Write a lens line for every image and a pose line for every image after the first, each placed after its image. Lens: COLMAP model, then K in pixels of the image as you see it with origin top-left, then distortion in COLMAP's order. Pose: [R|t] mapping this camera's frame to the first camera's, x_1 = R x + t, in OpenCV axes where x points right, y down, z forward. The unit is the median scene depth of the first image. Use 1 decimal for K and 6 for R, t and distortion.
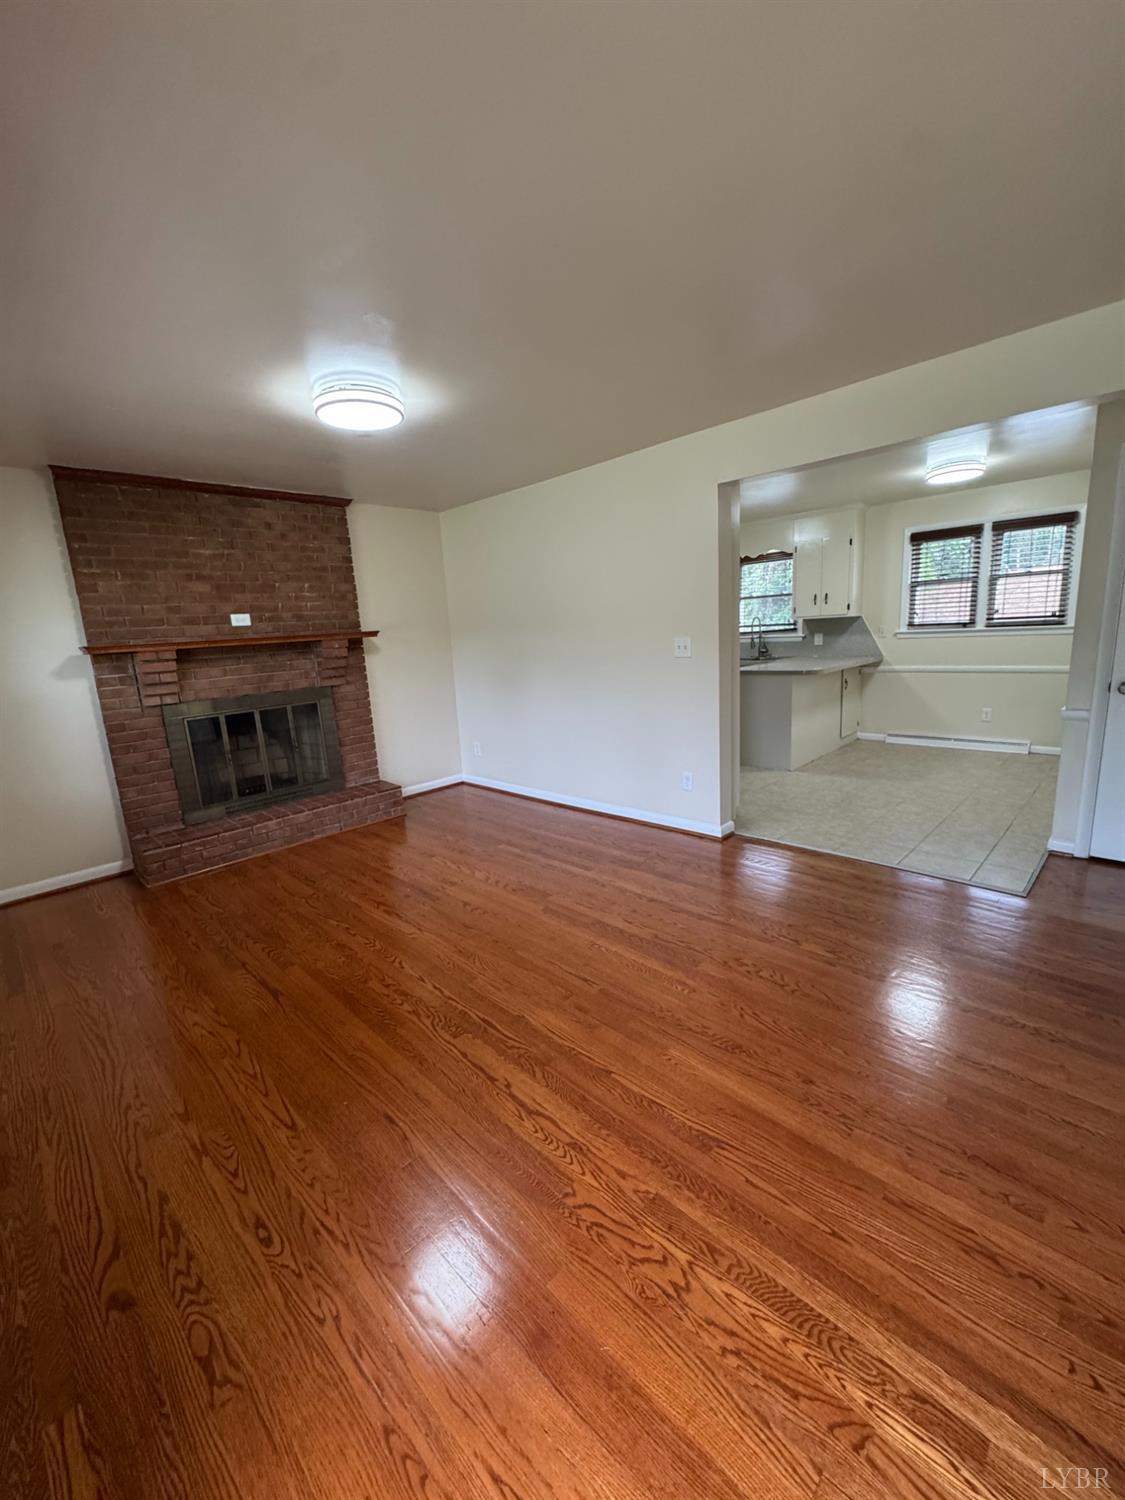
lens RADIAL K [[599.3, 0, 561.5], [0, 599.3, 747.8], [0, 0, 1]] dist [-0.006299, 0.000689]
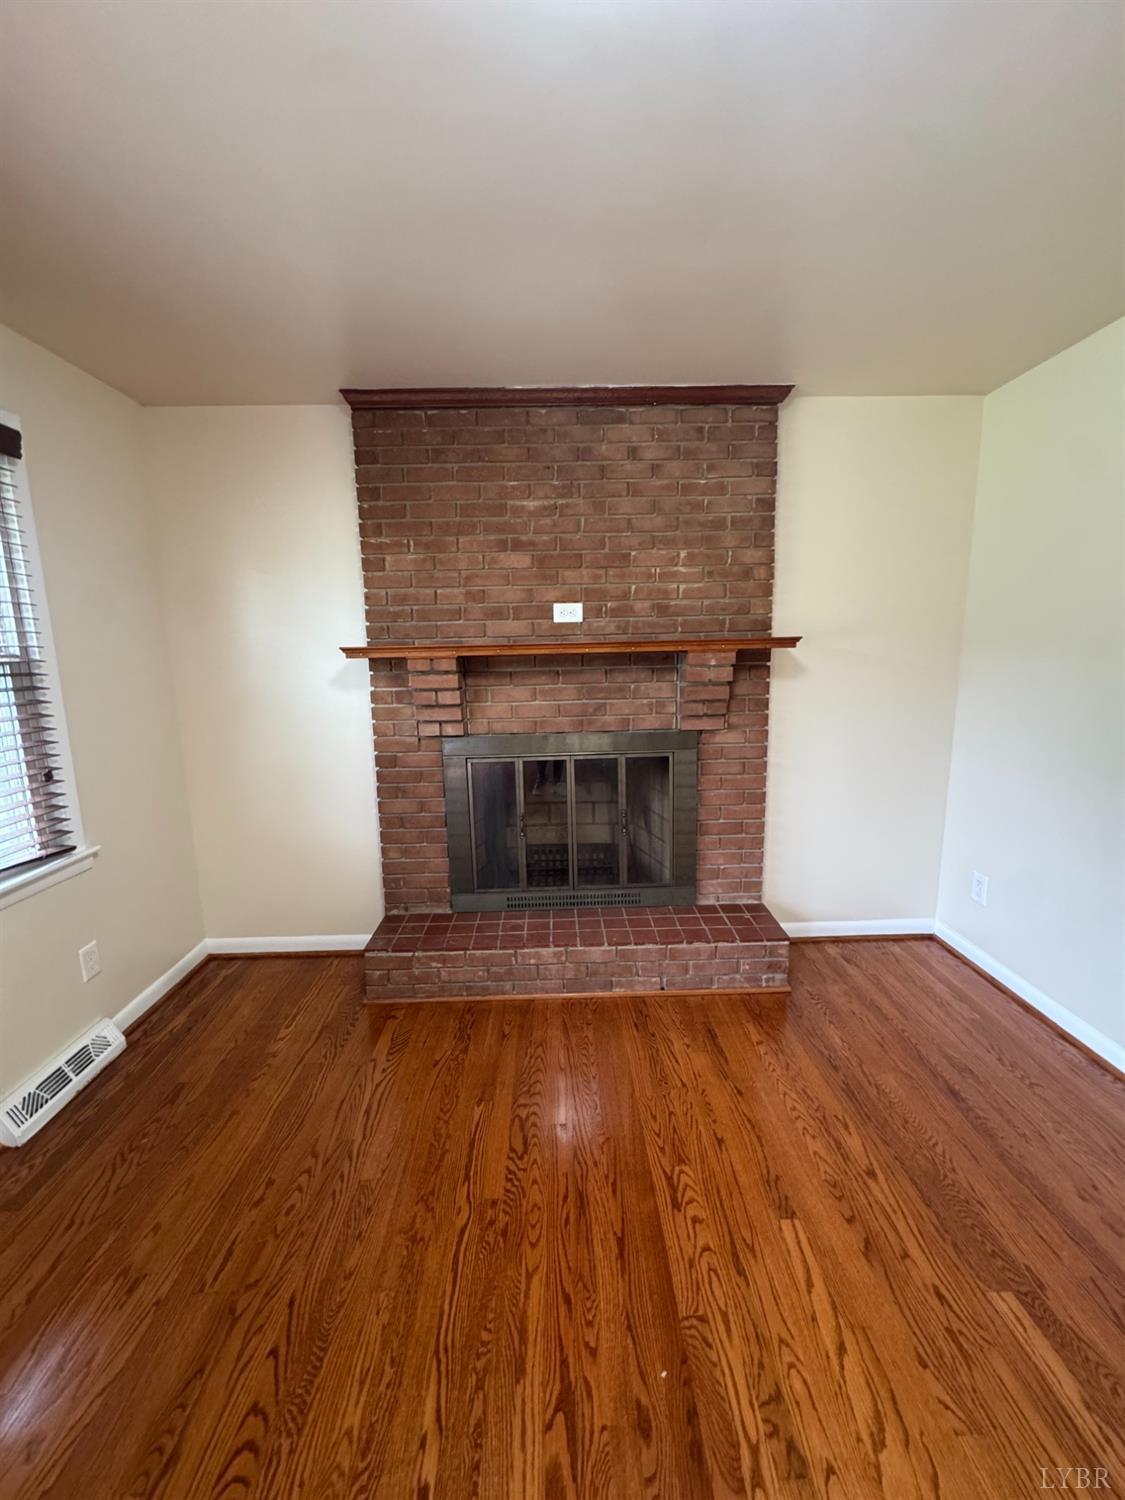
lens RADIAL K [[599.3, 0, 560.9], [0, 599.3, 751.7], [0, 0, 1]] dist [-0.006299, 0.000689]
pose [[0.716733, 0.160294, -0.678675, -0.097599], [-0.157994, 0.985242, 0.065847, -0.112205], [0.679214, 0.060031, 0.731481, 0.552120]]
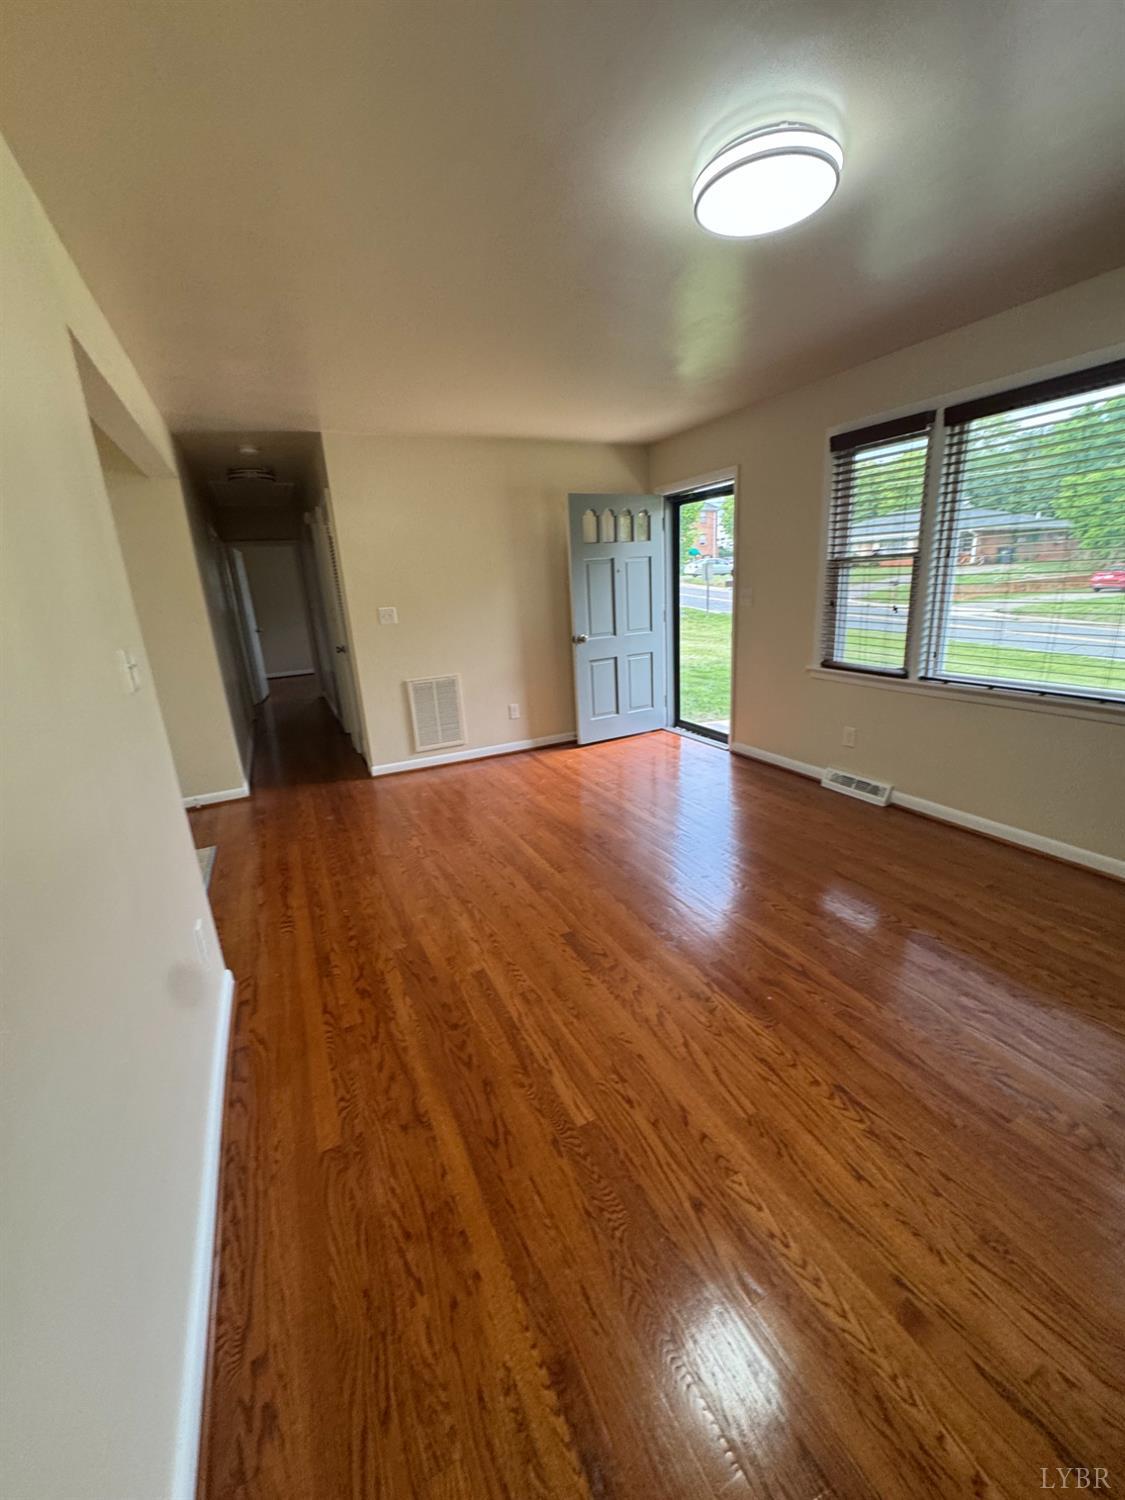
lens RADIAL K [[599.3, 0, 553.1], [0, 599.3, 752.4], [0, 0, 1]] dist [-0.006299, 0.000689]
pose [[-0.932173, 0.011122, 0.361843, -0.221545], [0.177162, 0.885674, 0.429179, -0.227288], [-0.315702, 0.464174, -0.827572, 1.177345]]
